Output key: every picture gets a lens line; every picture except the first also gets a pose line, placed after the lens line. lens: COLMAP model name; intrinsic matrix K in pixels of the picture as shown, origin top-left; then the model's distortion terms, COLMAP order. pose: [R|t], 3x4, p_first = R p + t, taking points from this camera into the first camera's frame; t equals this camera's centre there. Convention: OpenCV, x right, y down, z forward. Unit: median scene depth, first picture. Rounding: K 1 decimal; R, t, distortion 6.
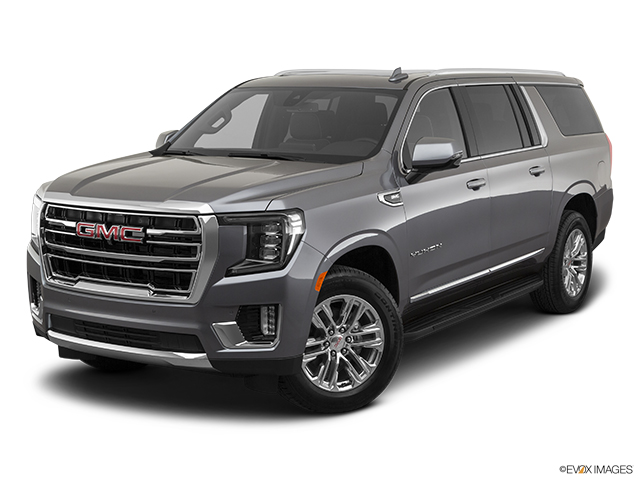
lens RADIAL K [[1157.6, 0, 306.7], [0, 1157.6, 248.0], [0, 0, 1]] dist [0.010600, 0.000000]
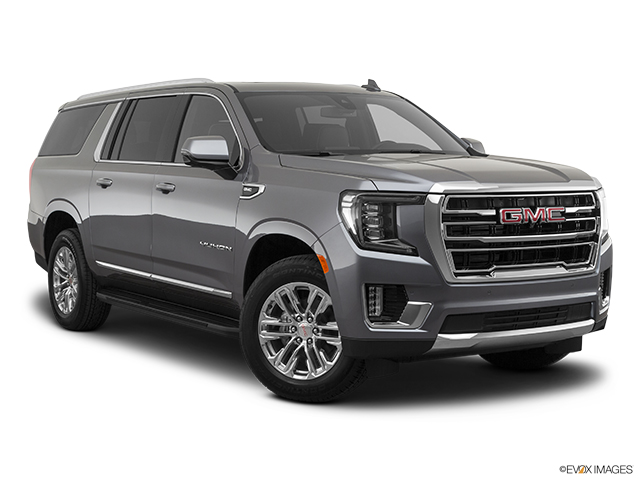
lens RADIAL K [[1157.6, 0, 320.3], [0, 1157.6, 239.3], [0, 0, 1]] dist [0.010600, 0.000000]
pose [[0.404225, -0.059279, 0.912737, -1.113613], [0.132102, 0.991219, 0.005872, -0.022199], [-0.905070, 0.118200, 0.408506, 0.724117]]
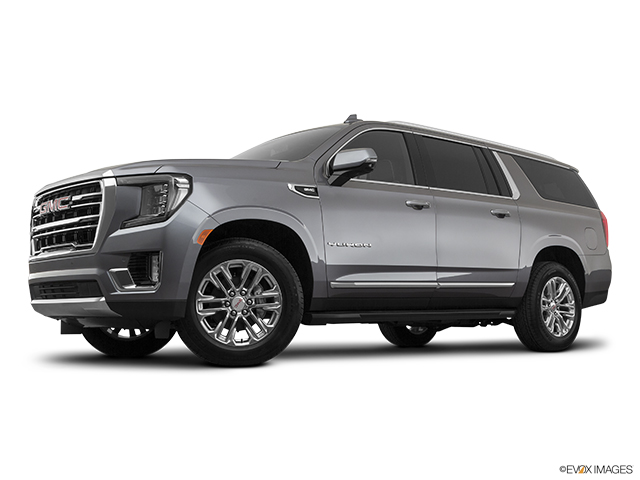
lens RADIAL K [[788.9, 0, 322.4], [0, 788.9, 242.9], [0, 0, 1]] dist [0.018318, 0.000000]
pose [[0.962175, -0.024998, -0.271283, 0.319129], [-0.037646, 0.974029, -0.223273, 0.194312], [0.269819, 0.225040, 0.936245, 0.280586]]
